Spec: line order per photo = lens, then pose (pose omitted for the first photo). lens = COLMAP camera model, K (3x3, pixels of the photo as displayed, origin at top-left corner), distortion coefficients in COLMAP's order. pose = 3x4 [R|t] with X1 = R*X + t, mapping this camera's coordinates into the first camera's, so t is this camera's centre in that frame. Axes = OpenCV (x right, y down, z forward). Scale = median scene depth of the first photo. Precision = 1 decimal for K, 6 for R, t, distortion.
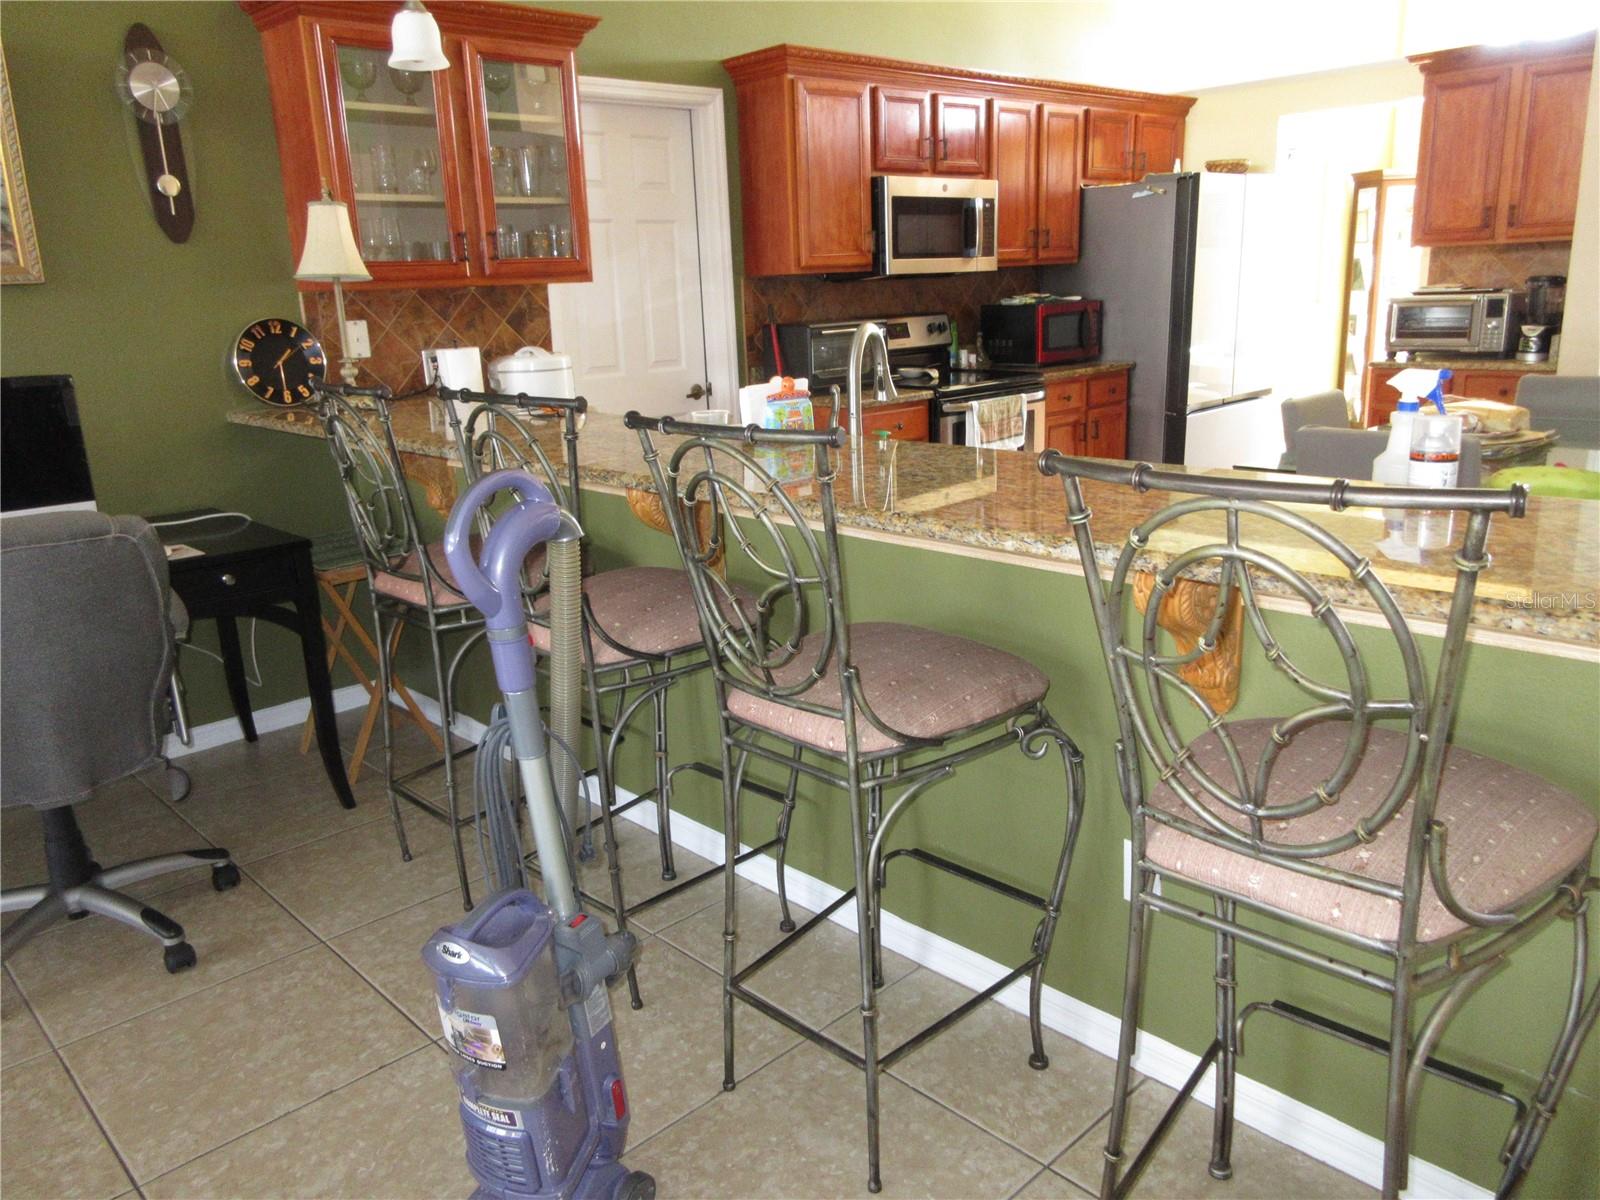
lens RADIAL K [[1205.3, 0, 800.6], [0, 1205.3, 599.6], [0, 0, 1]] dist [0.028519, -0.007998]
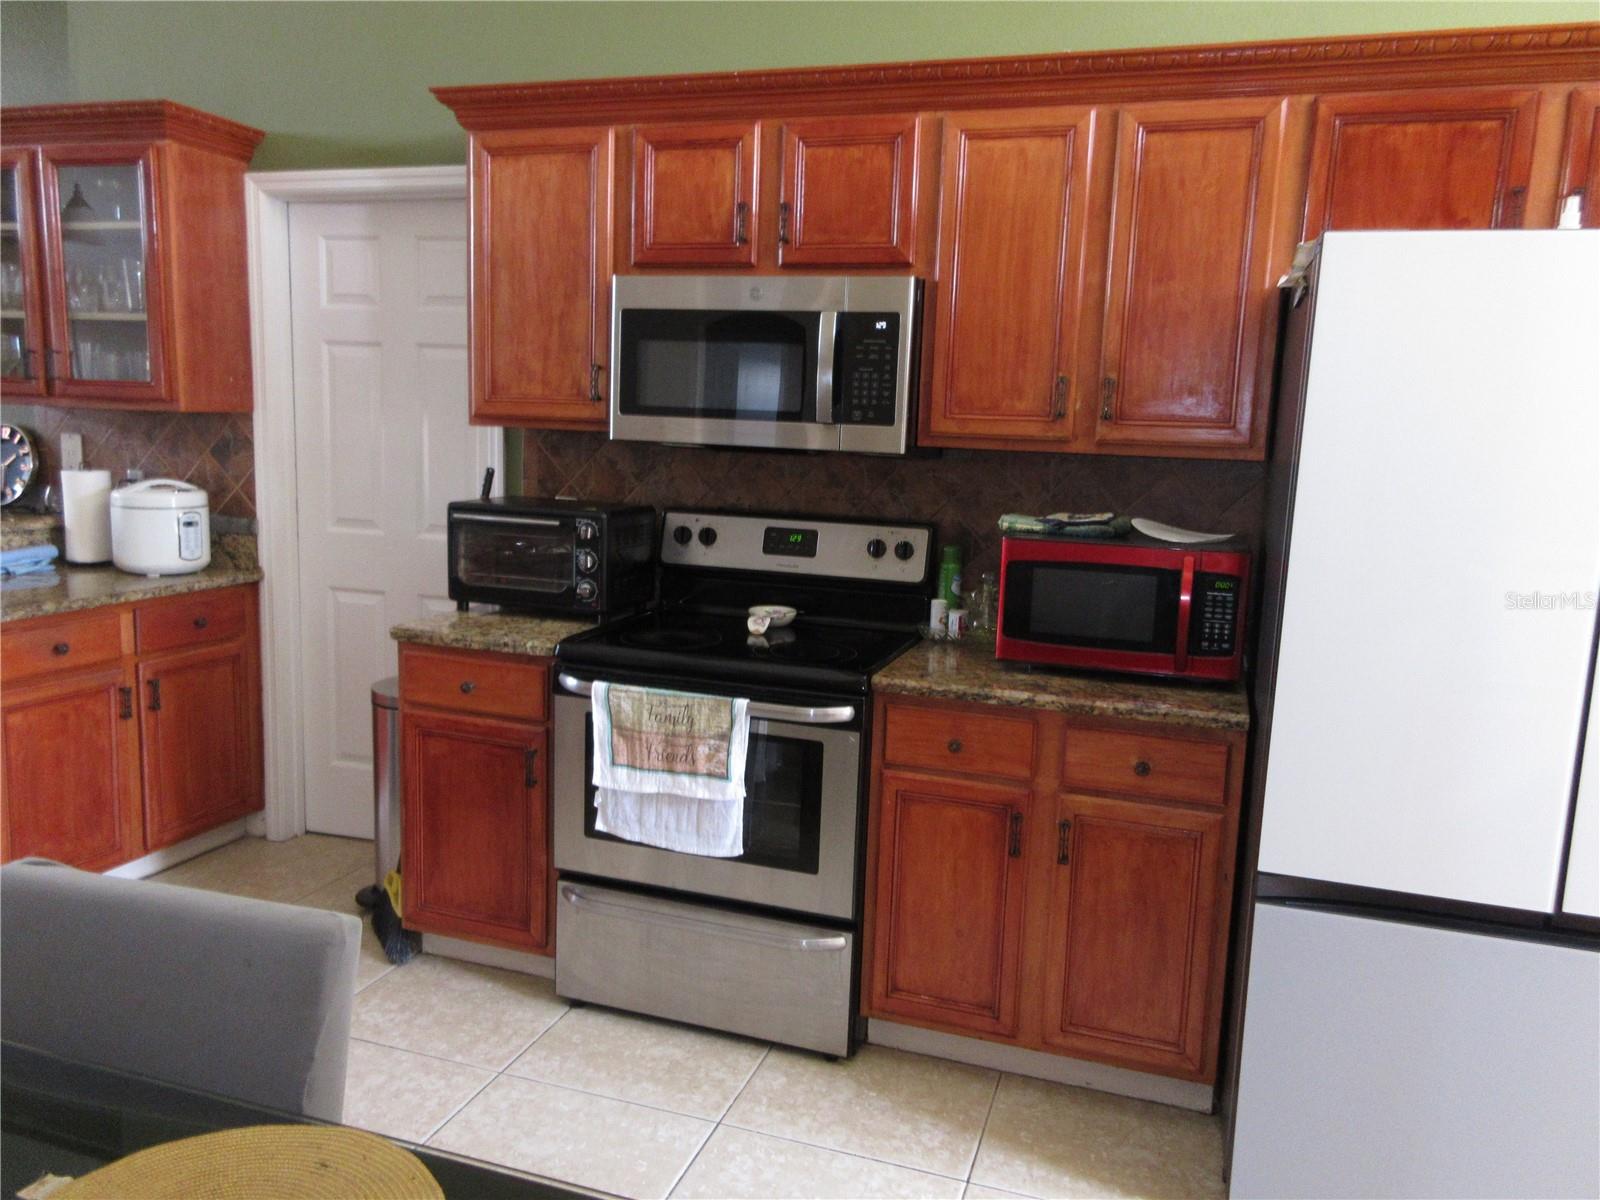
lens RADIAL K [[1205.3, 0, 798.3], [0, 1205.3, 600.7], [0, 0, 1]] dist [0.028519, -0.007998]
pose [[0.457224, 0.191797, -0.868424, 0.759917], [-0.281164, 0.957560, 0.063451, -0.306454], [0.843737, 0.215159, 0.491746, 0.960678]]
